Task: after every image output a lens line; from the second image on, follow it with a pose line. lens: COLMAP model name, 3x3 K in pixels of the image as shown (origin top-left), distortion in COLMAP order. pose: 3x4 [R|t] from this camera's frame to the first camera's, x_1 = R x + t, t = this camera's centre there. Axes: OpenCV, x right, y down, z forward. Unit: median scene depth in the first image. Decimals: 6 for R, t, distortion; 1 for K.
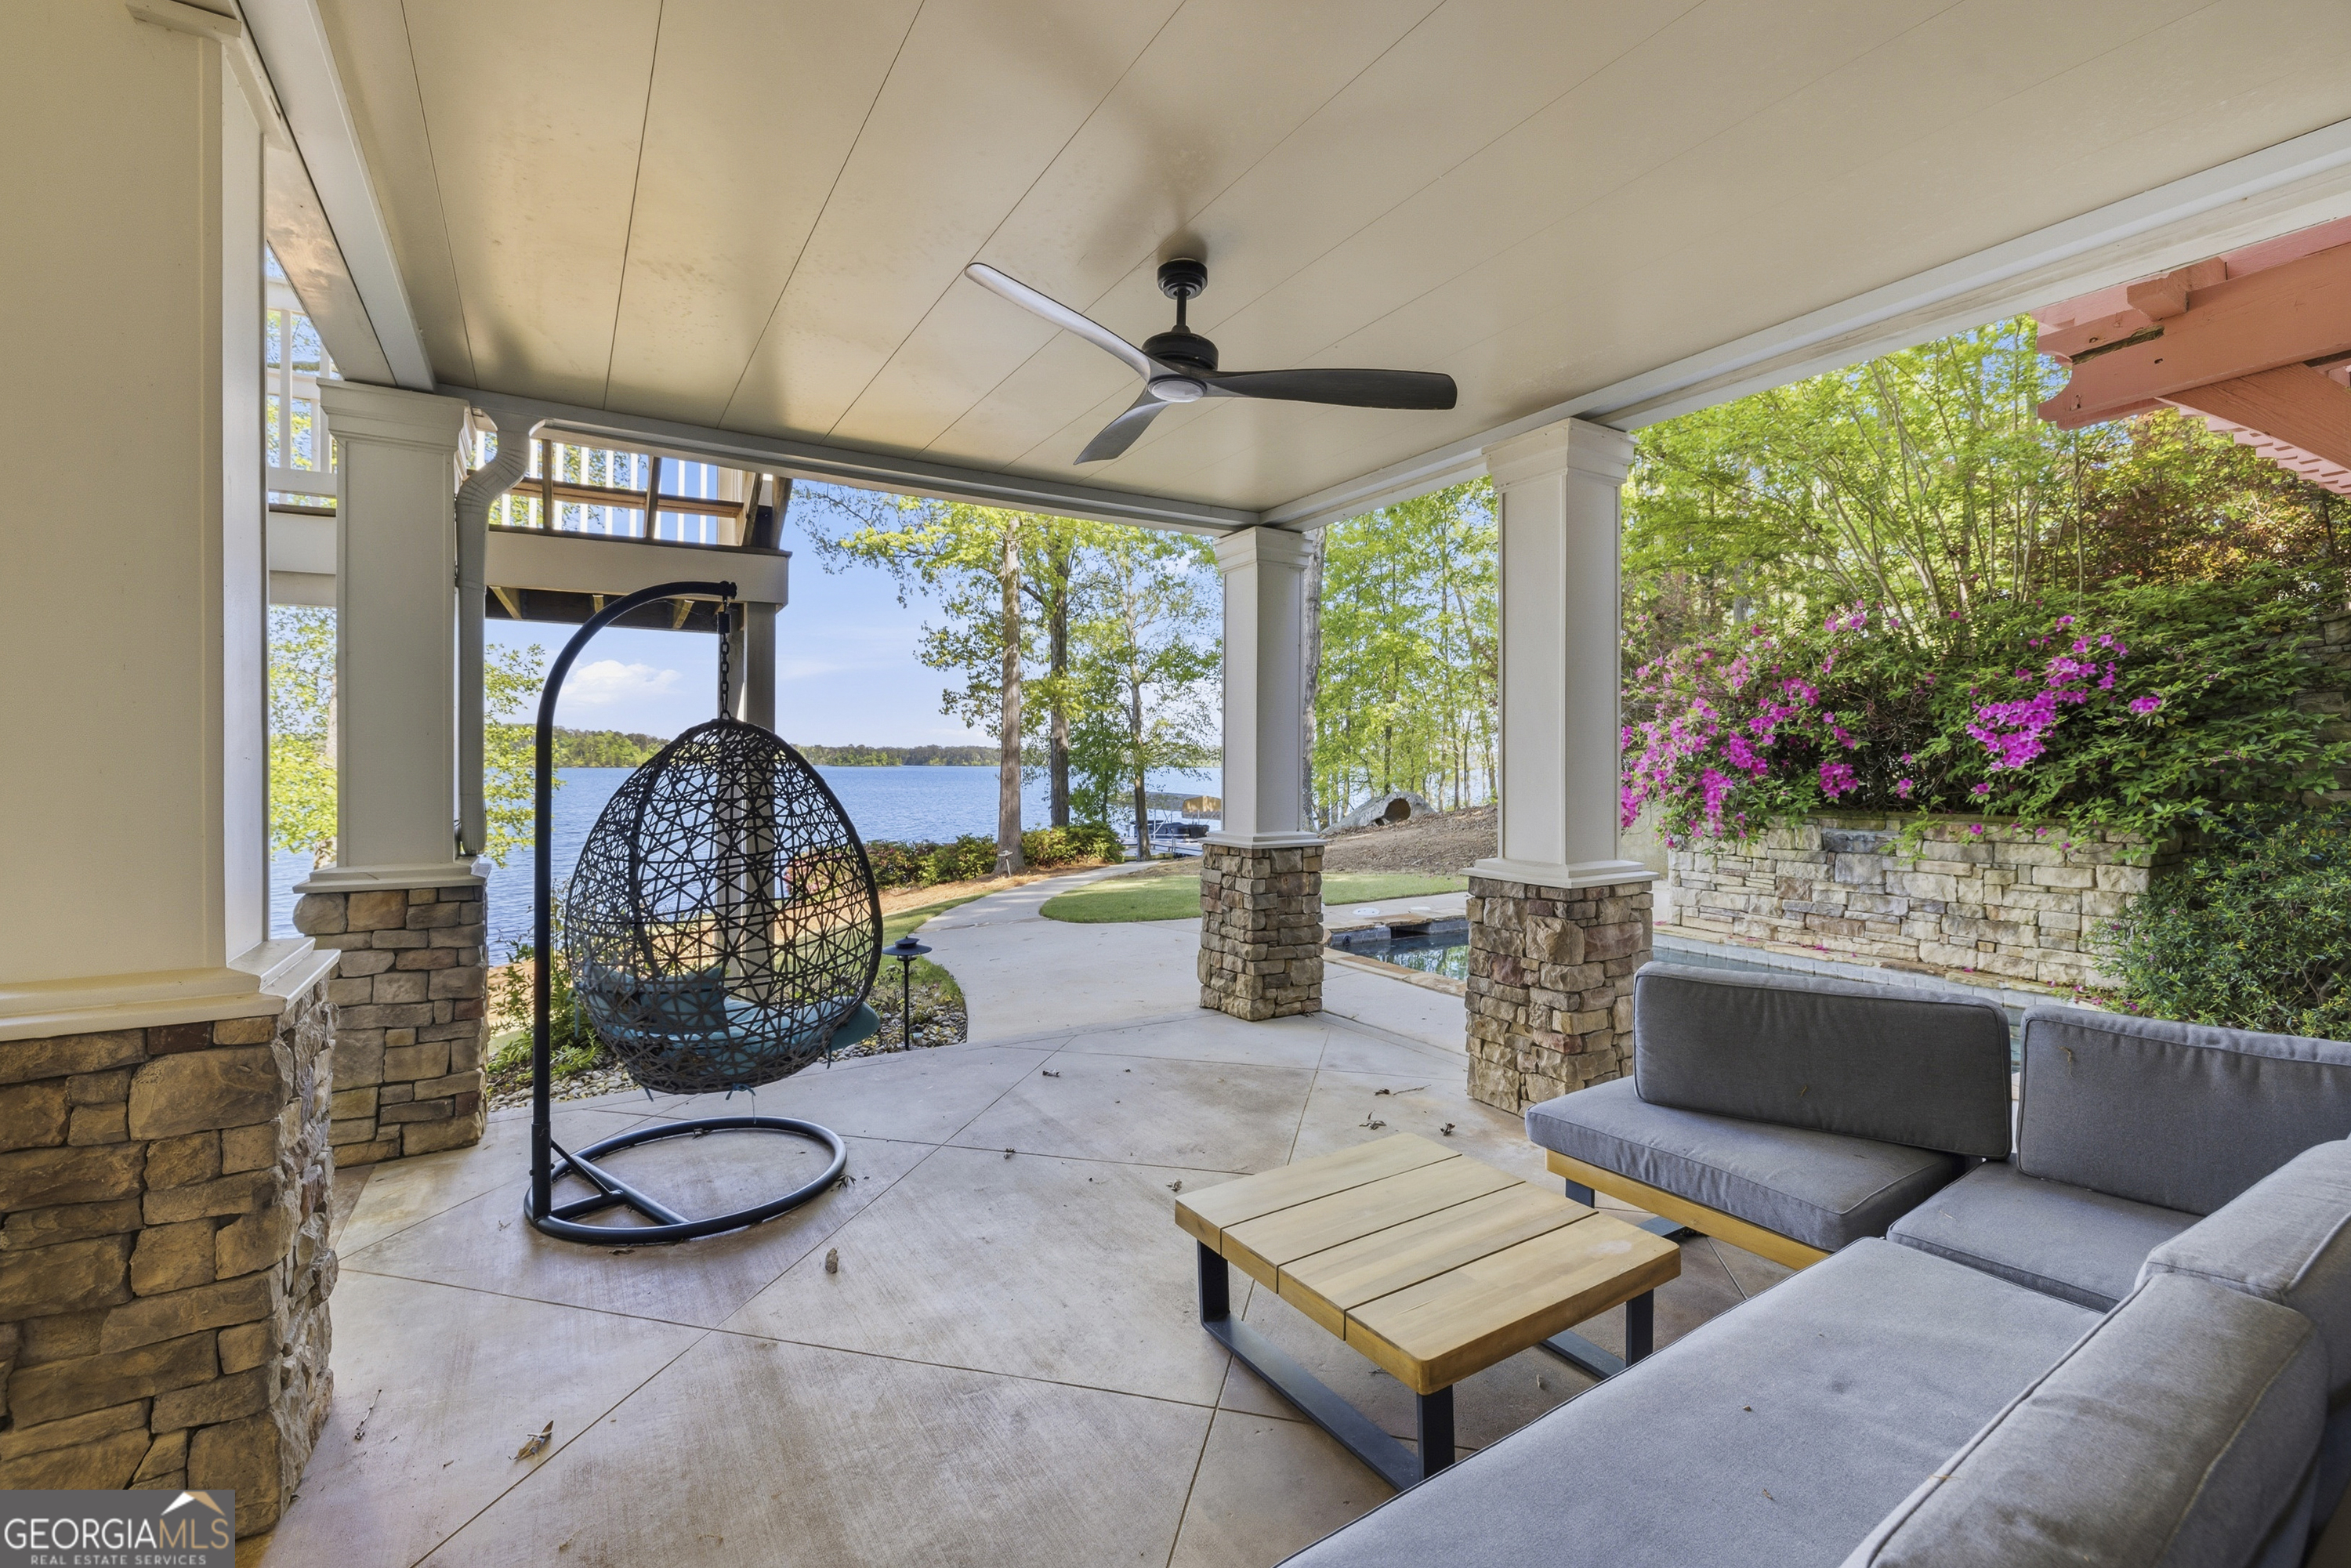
lens RADIAL K [[998.9, 0, 1159.6], [0, 998.9, 771.5], [0, 0, 1]] dist [-0.000573, -0.000122]
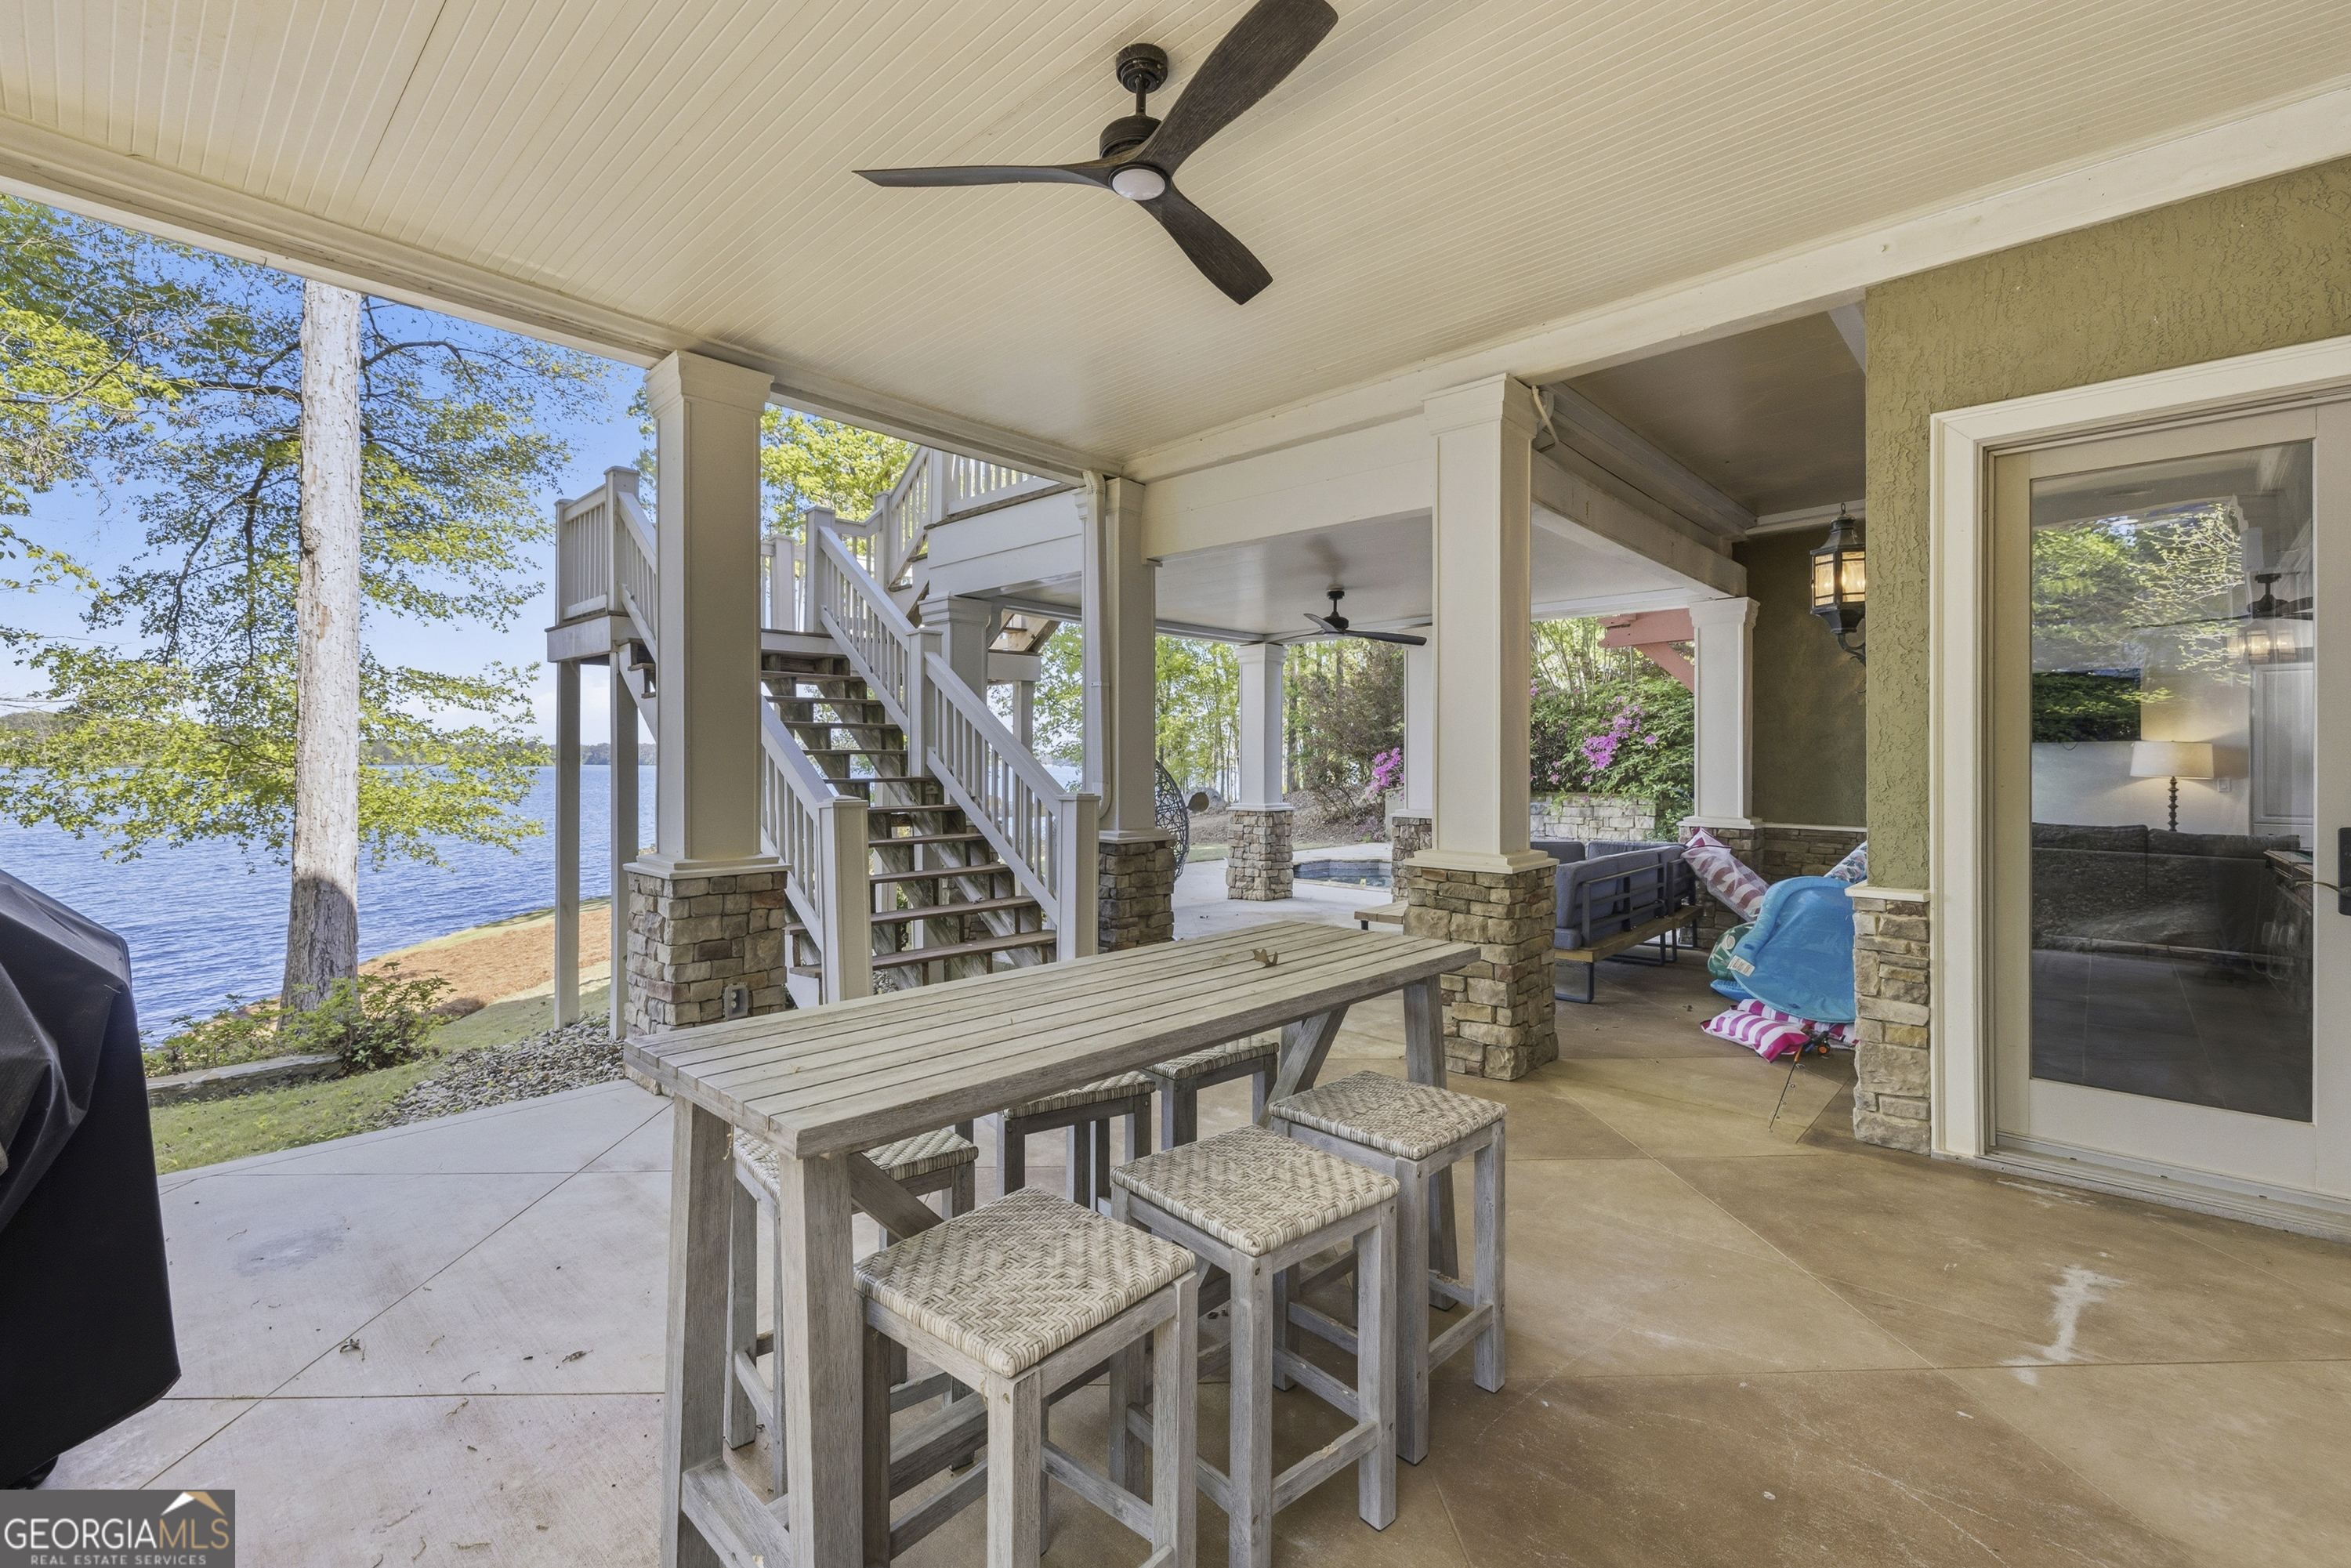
lens RADIAL K [[998.9, 0, 1159.6], [0, 998.9, 771.5], [0, 0, 1]] dist [-0.000573, -0.000122]
pose [[0.964100, -0.003085, 0.265523, -0.531830], [0.003060, 0.999995, 0.000506, -0.001323], [-0.265524, 0.000325, 0.964104, -0.697667]]
